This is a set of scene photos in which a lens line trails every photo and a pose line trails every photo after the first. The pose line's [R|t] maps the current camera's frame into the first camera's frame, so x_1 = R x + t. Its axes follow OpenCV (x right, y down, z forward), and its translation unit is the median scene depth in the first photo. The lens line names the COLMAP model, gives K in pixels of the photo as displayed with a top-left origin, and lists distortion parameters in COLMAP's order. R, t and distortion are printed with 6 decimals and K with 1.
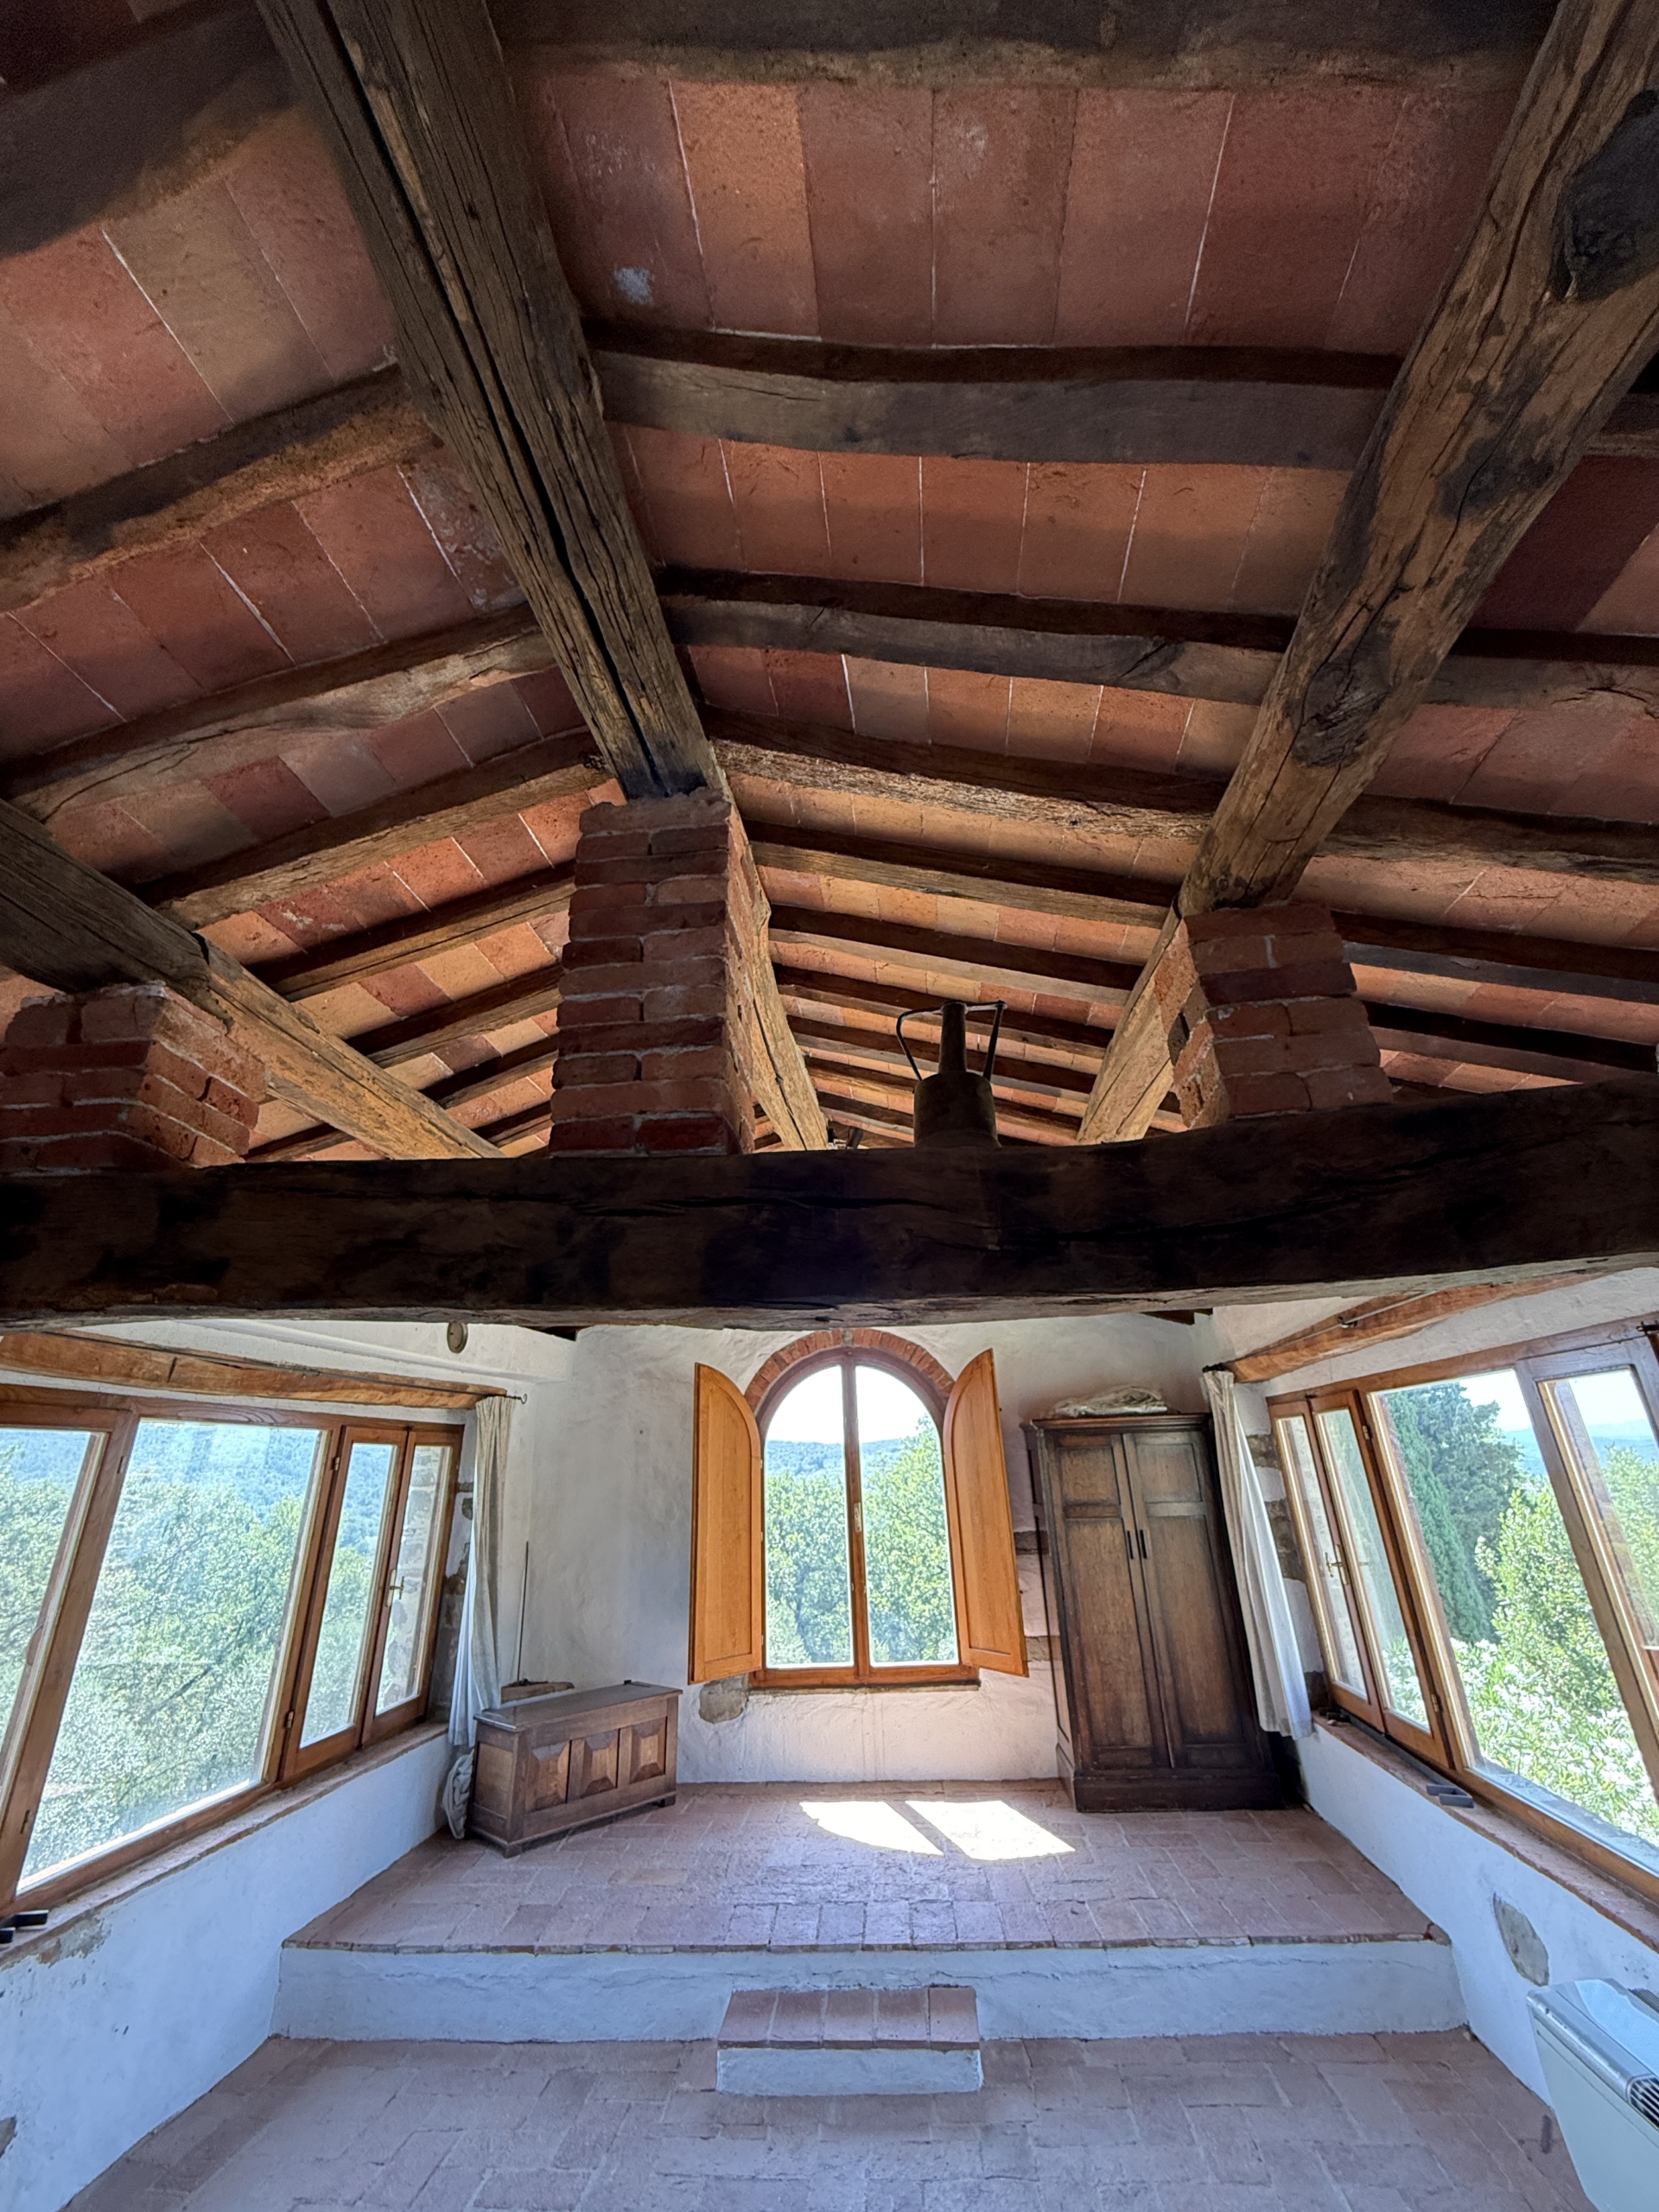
lens RADIAL K [[881.2, 0, 826.4], [0, 881.2, 1100.6], [0, 0, 1]] dist [-0.000964, 0.000150]
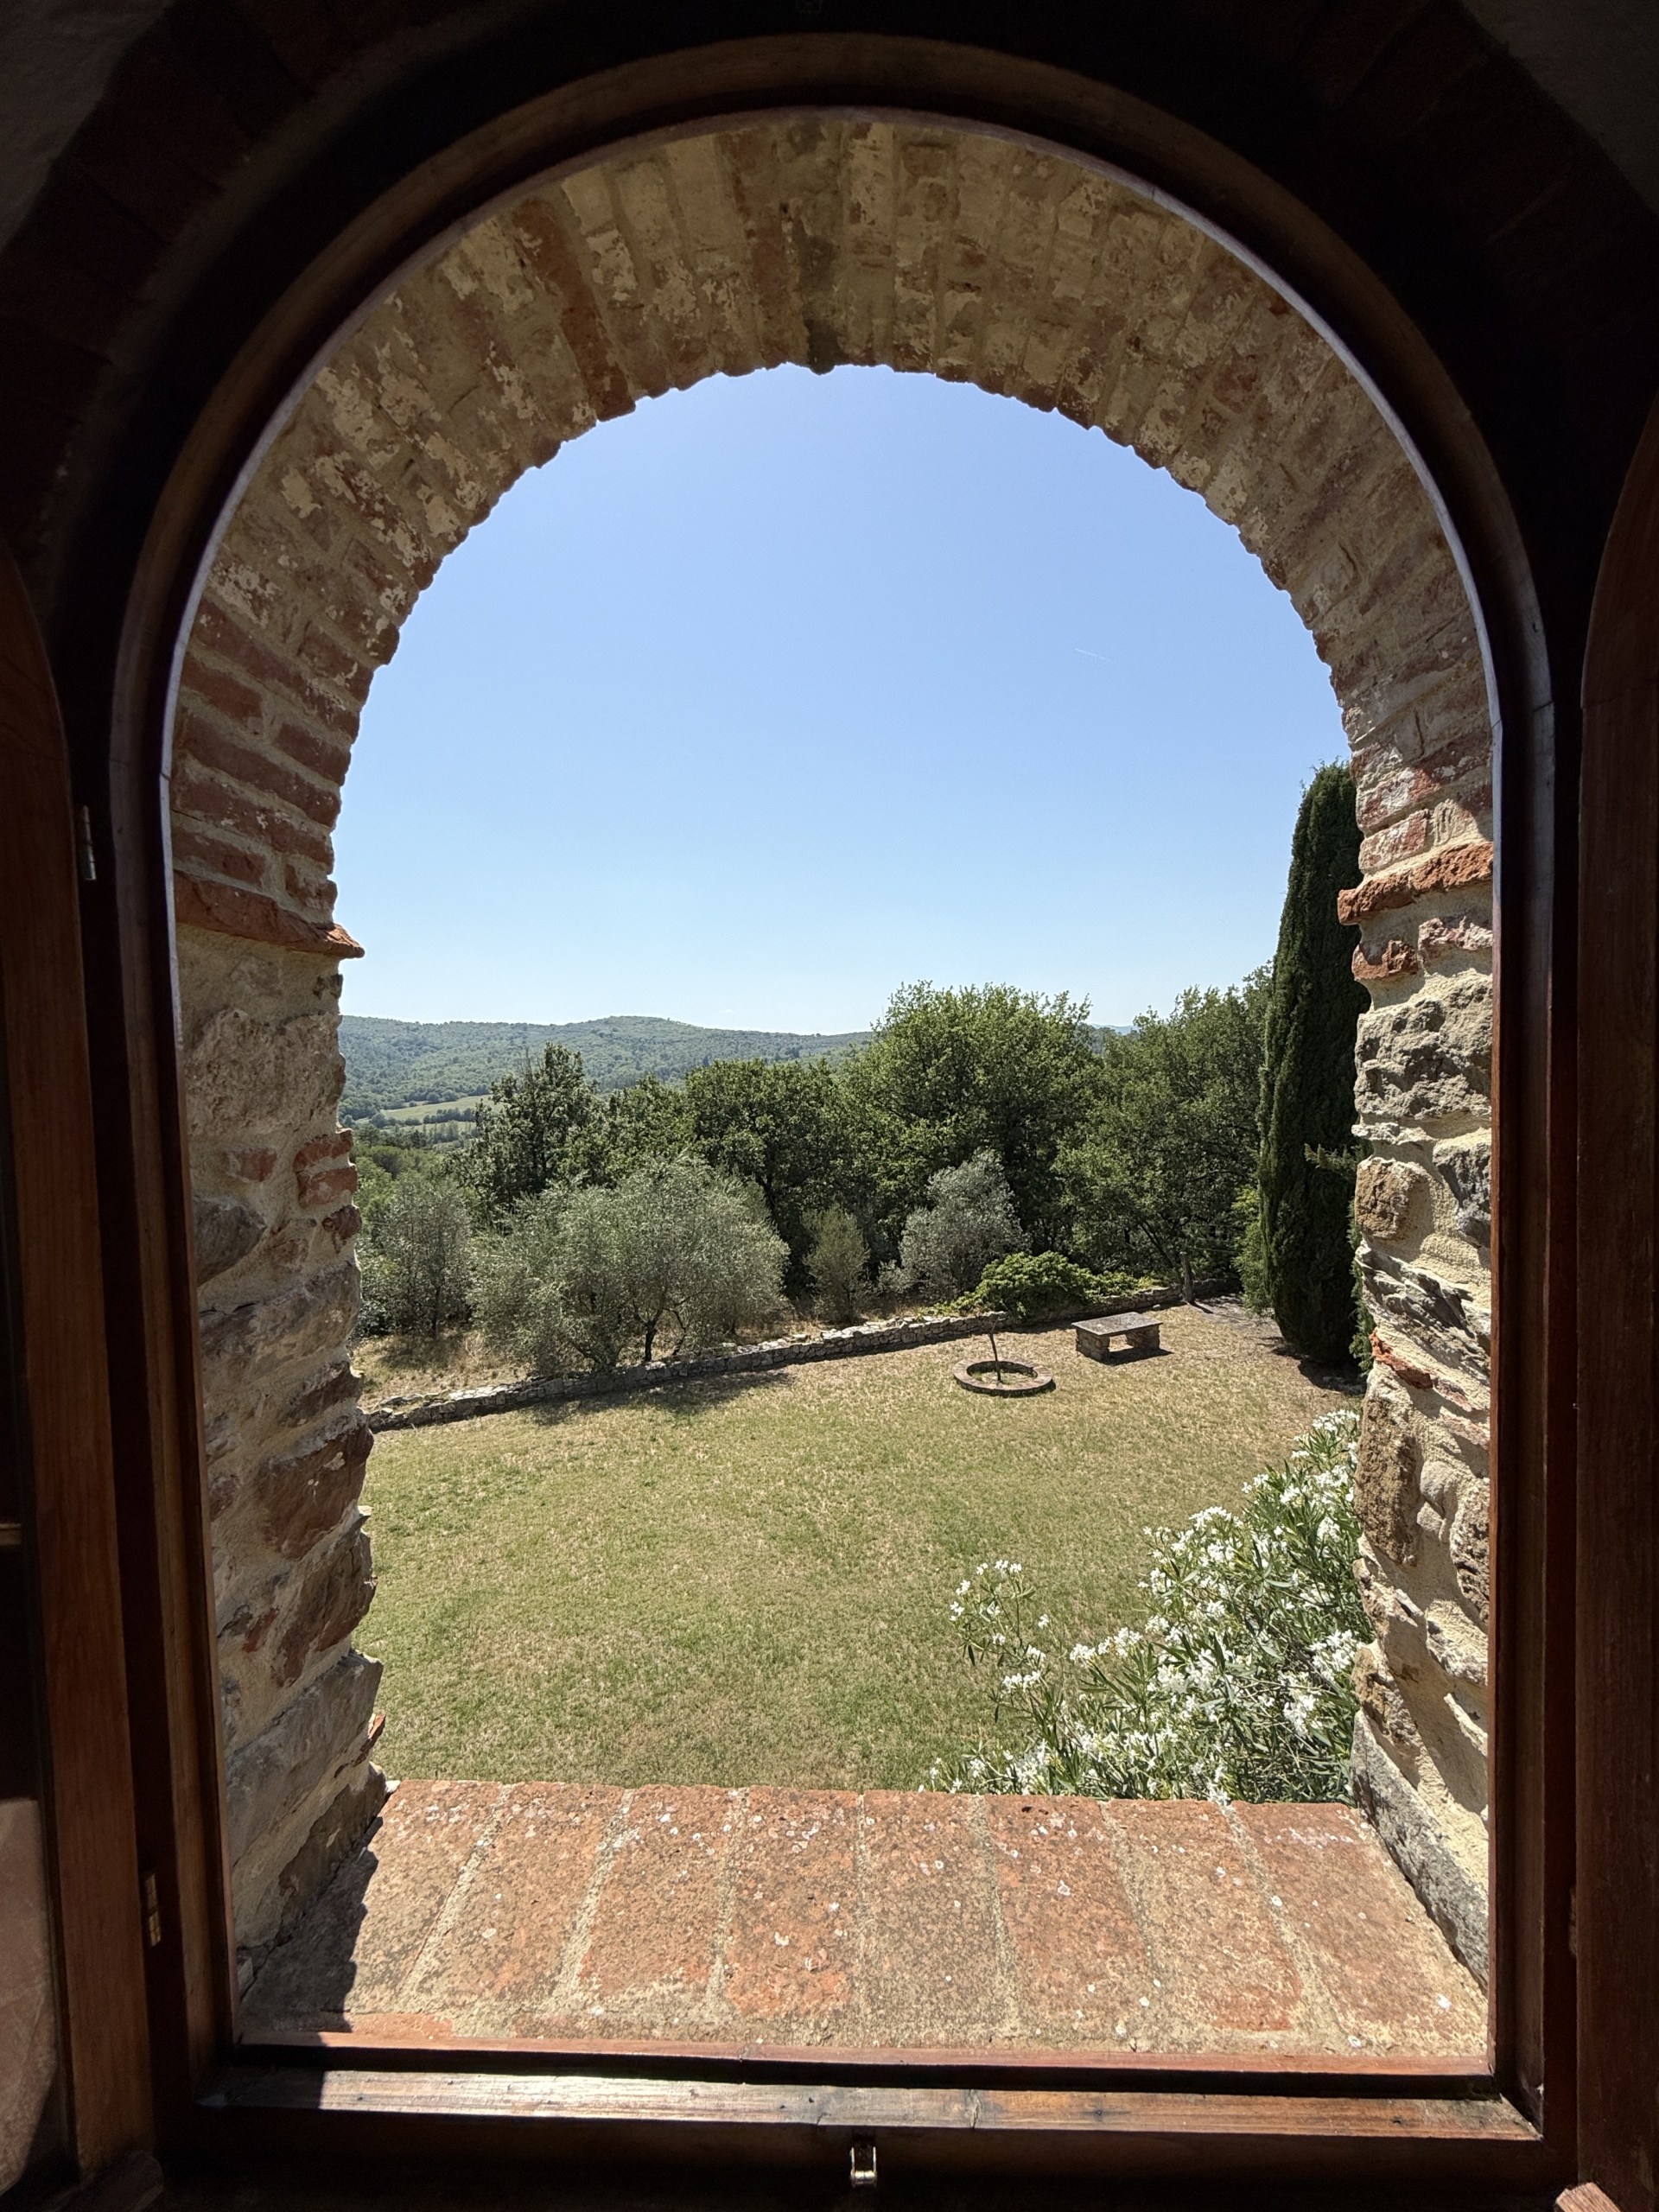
lens RADIAL K [[881.2, 0, 822.2], [0, 881.2, 1100.5], [0, 0, 1]] dist [-0.000964, 0.000150]
pose [[0.999658, 0.011434, 0.023503, 0.052741], [-0.020422, 0.902901, 0.429362, 0.447521], [-0.016311, -0.429695, 0.902827, 1.016587]]
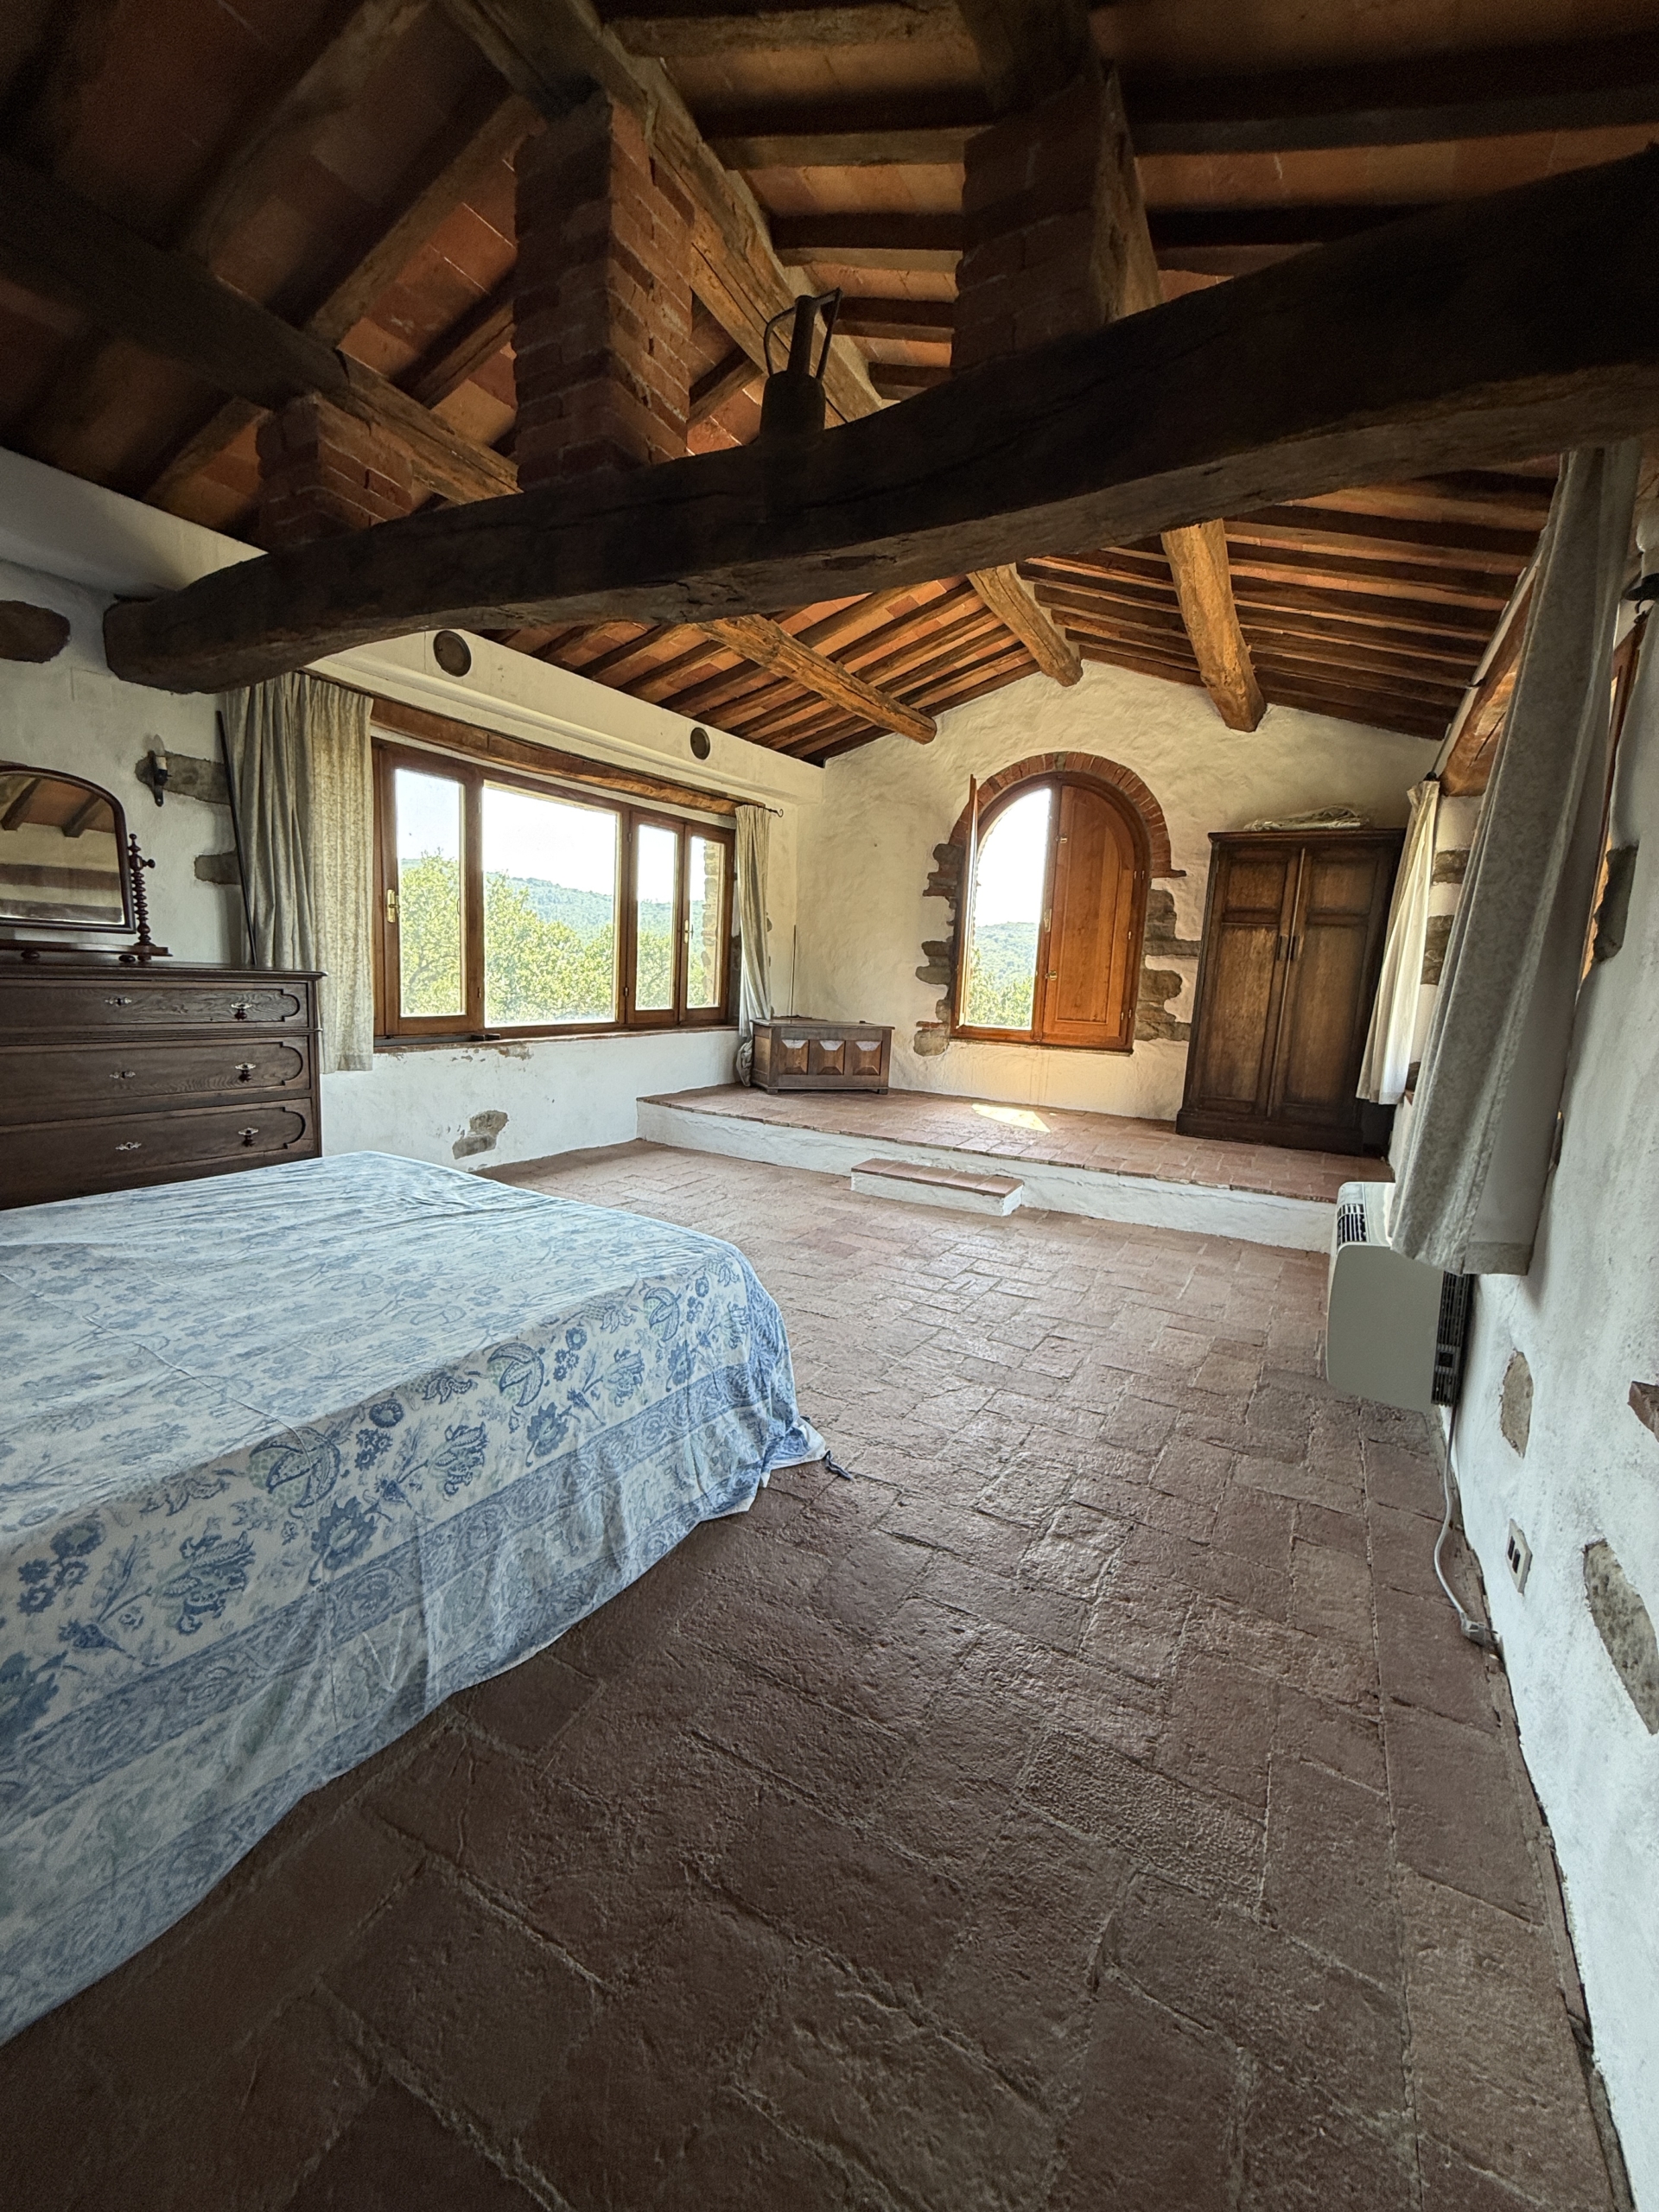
lens RADIAL K [[881.2, 0, 827.4], [0, 881.2, 1101.3], [0, 0, 1]] dist [-0.000964, 0.000150]
pose [[0.915390, 0.137134, -0.378491, 0.318930], [0.081709, 0.857330, 0.508241, 0.086348], [0.394189, -0.496165, 0.773586, -0.166722]]
